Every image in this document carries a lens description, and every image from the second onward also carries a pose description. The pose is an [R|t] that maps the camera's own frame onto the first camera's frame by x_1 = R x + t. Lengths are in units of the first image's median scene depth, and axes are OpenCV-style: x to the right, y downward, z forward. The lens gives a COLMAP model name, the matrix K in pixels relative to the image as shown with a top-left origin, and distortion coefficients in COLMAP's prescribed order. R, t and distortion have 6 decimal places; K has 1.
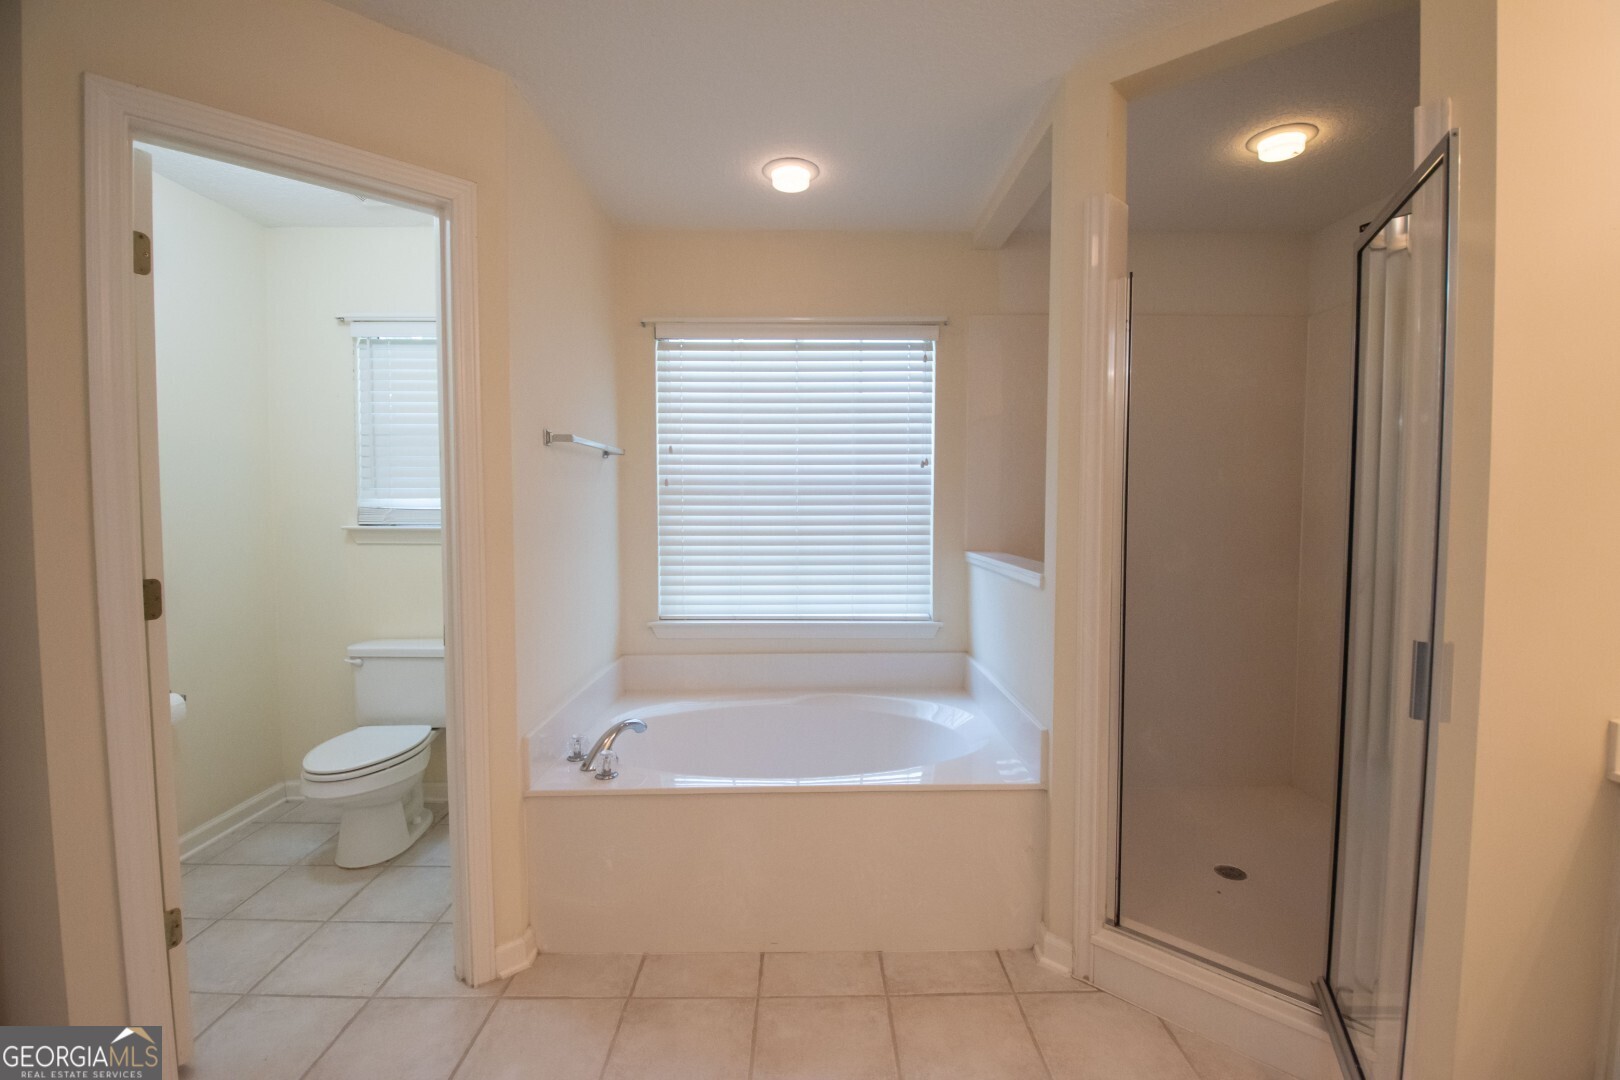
lens RADIAL K [[712.1, 0, 819.8], [0, 712.1, 528.2], [0, 0, 1]] dist [0.038403, -0.036458]
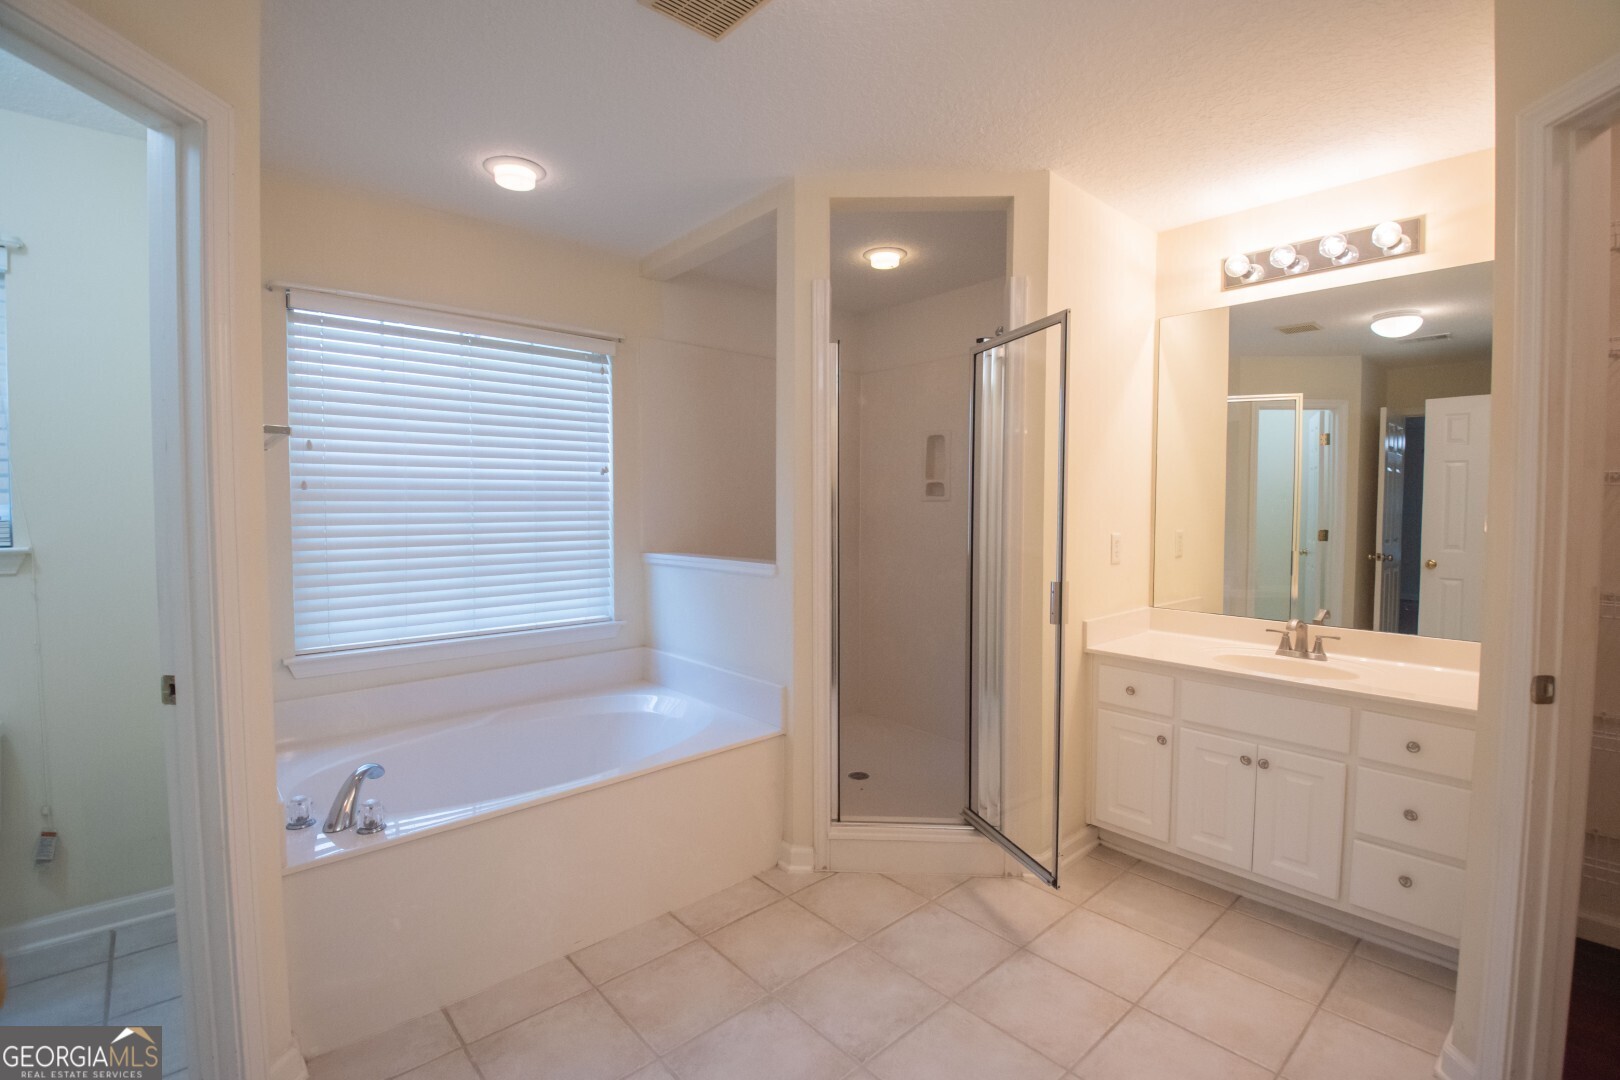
lens RADIAL K [[712.1, 0, 819.8], [0, 712.1, 528.2], [0, 0, 1]] dist [0.038403, -0.036458]
pose [[0.763354, -0.022891, 0.645575, -0.296558], [0.029317, 0.999570, 0.000778, 0.001596], [-0.645315, 0.018333, 0.763696, -0.004837]]
